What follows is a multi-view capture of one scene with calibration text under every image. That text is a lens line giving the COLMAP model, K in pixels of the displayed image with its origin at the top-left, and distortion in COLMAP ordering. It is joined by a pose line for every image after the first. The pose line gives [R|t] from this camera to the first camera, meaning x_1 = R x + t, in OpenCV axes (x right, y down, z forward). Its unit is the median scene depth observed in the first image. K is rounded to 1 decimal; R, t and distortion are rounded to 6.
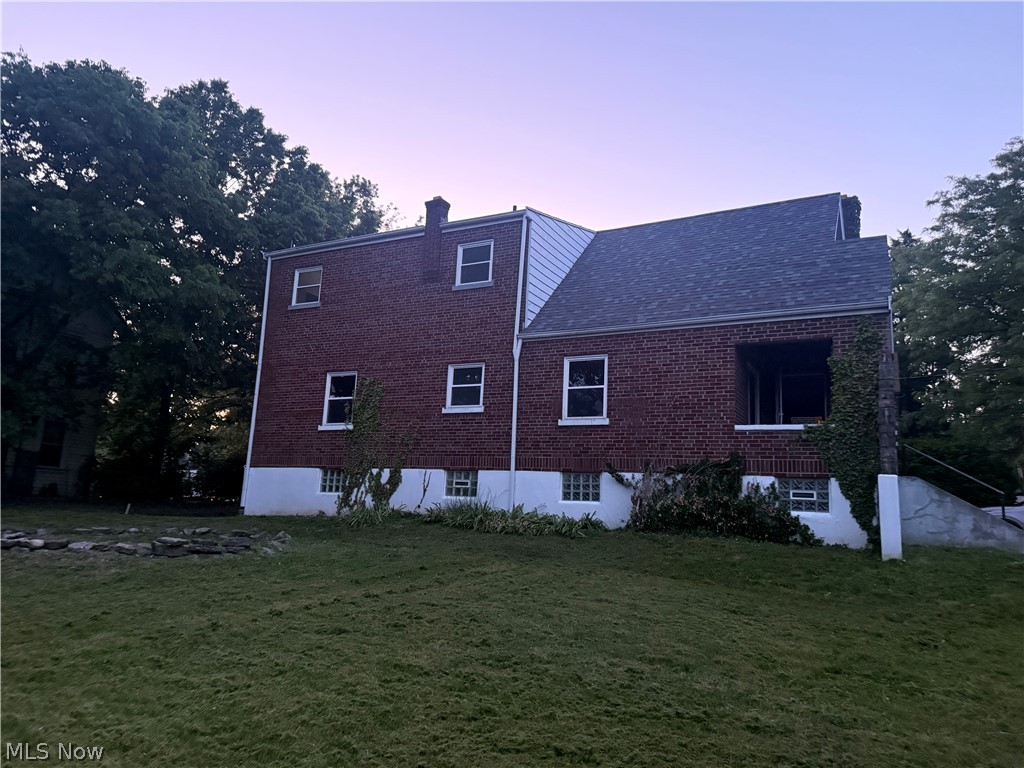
lens RADIAL K [[714.7, 0, 510.5], [0, 714.7, 377.3], [0, 0, 1]] dist [0.146777, -0.218747]
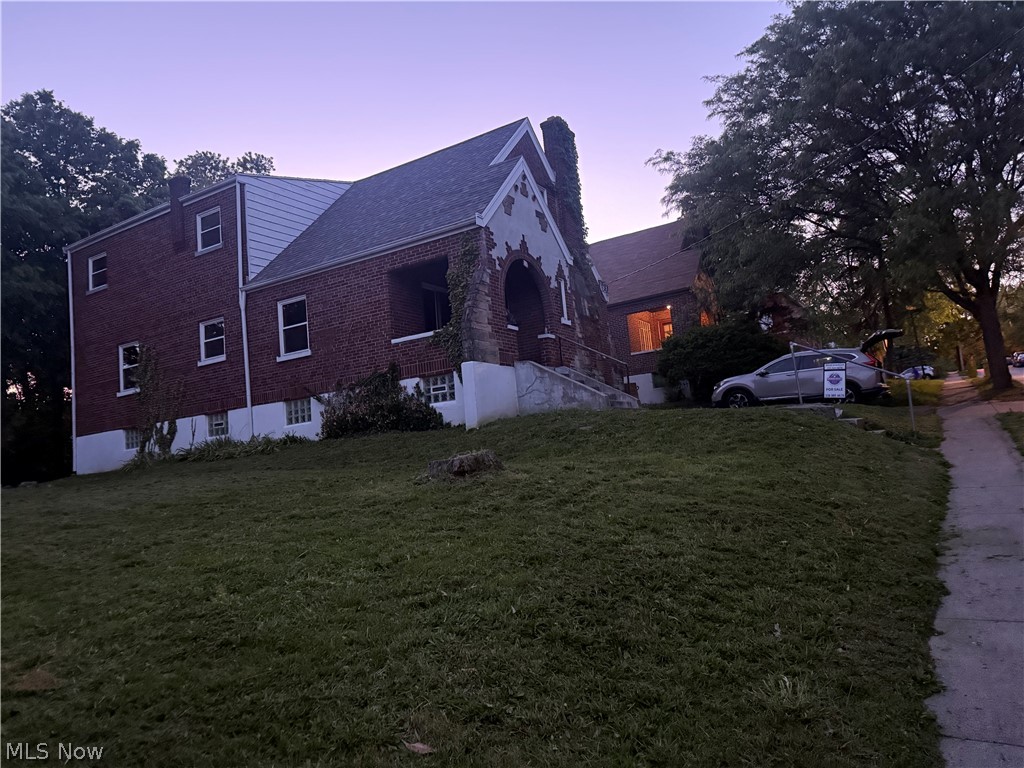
lens RADIAL K [[728.5, 0, 528.4], [0, 728.5, 388.8], [0, 0, 1]] dist [0.074940, -0.115173]
pose [[0.989757, -0.138001, -0.036575, 0.470285], [0.140420, 0.987254, 0.074912, 0.072830], [0.025771, -0.079280, 0.996519, -0.154440]]
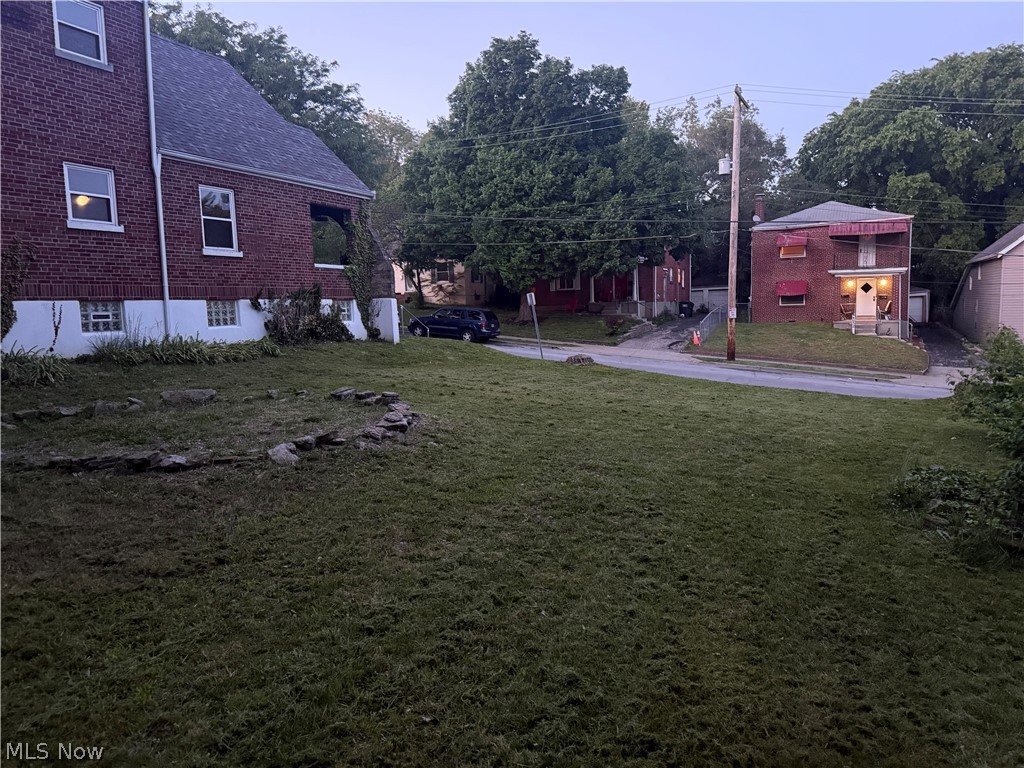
lens RADIAL K [[714.7, 0, 510.5], [0, 714.7, 377.3], [0, 0, 1]] dist [0.146777, -0.218747]
pose [[-0.058953, -0.146263, 0.987488, -0.942454], [-0.156424, 0.978342, 0.135570, 0.027155], [-0.985929, -0.146475, -0.080555, 0.587623]]
